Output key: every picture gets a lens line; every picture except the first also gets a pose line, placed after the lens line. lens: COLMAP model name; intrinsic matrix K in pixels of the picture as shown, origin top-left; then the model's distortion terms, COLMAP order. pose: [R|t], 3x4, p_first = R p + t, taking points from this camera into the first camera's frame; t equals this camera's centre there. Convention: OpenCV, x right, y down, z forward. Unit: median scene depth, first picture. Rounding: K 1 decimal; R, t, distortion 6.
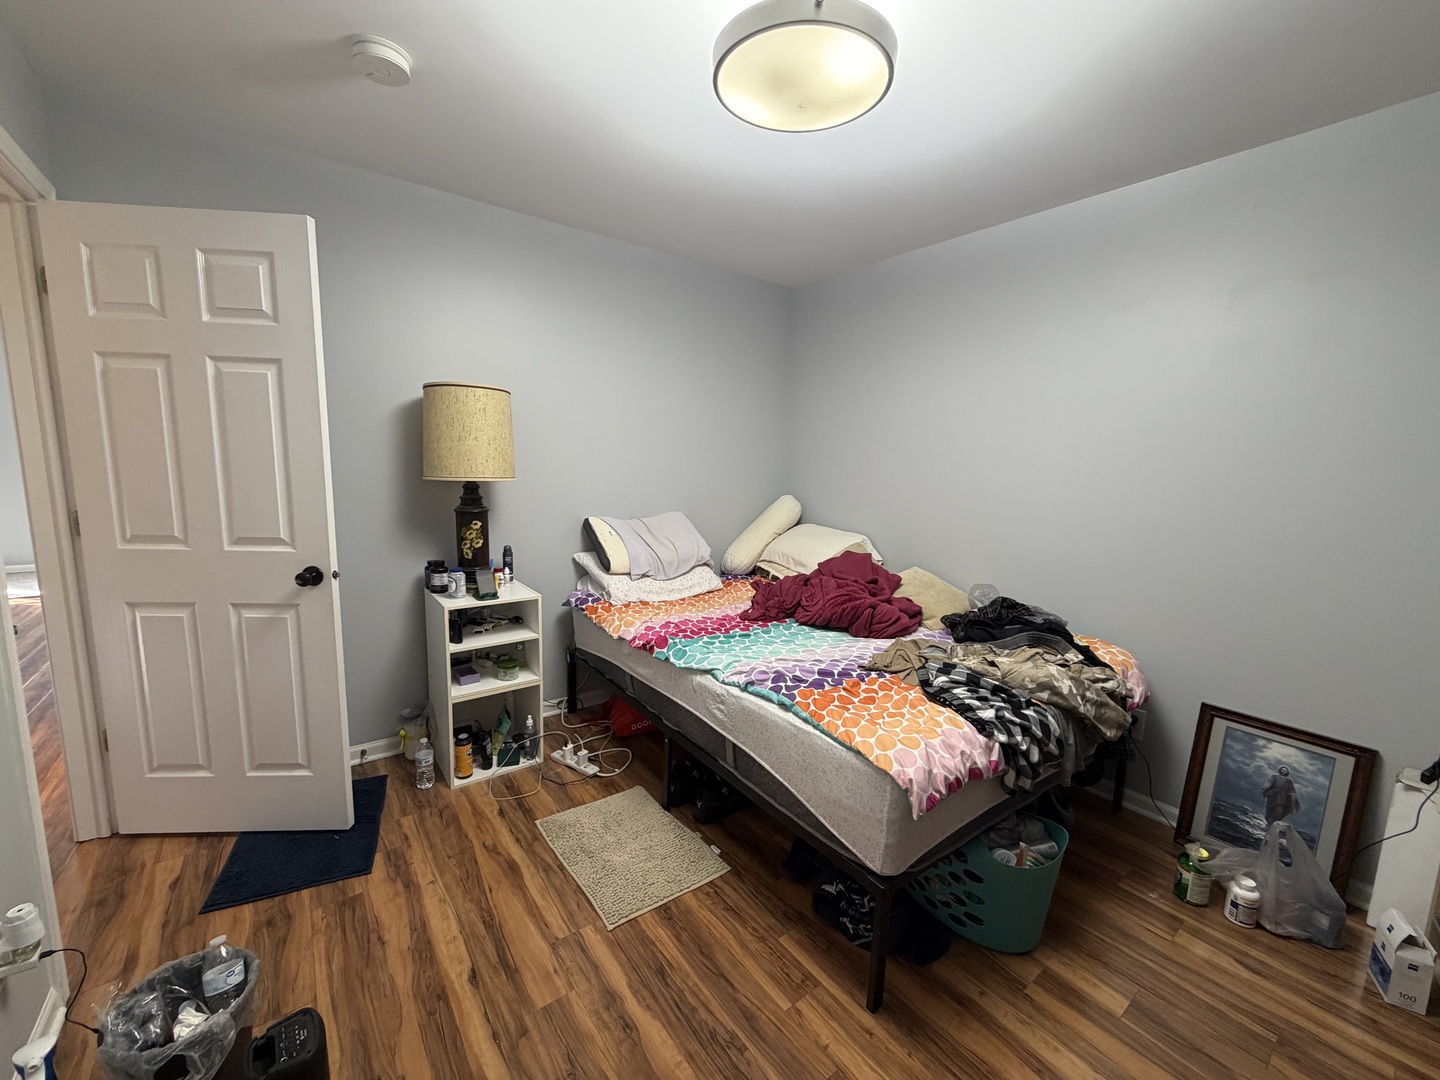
lens RADIAL K [[578.9, 0, 714.0], [0, 578.9, 542.2], [0, 0, 1]] dist [-0.001525, 0.000846]
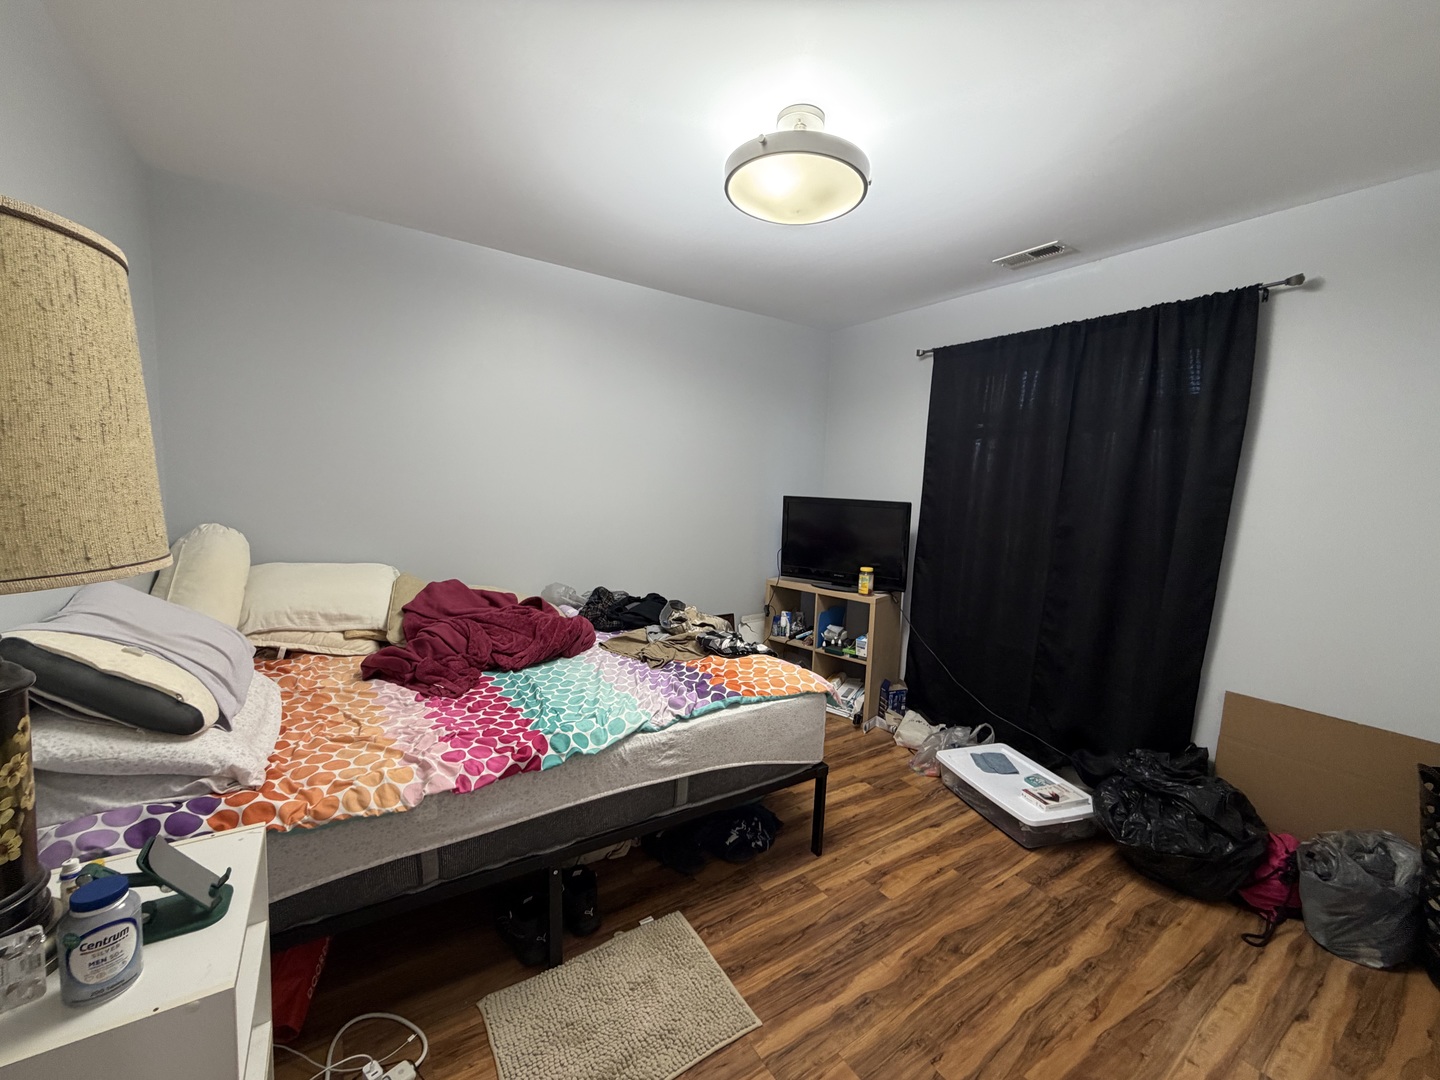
lens RADIAL K [[578.9, 0, 717.2], [0, 578.9, 542.4], [0, 0, 1]] dist [-0.001525, 0.000846]
pose [[0.053619, -0.130426, 0.990007, -0.959861], [0.107520, 0.986423, 0.124130, -0.173055], [-0.992756, 0.099790, 0.066914, 0.929027]]
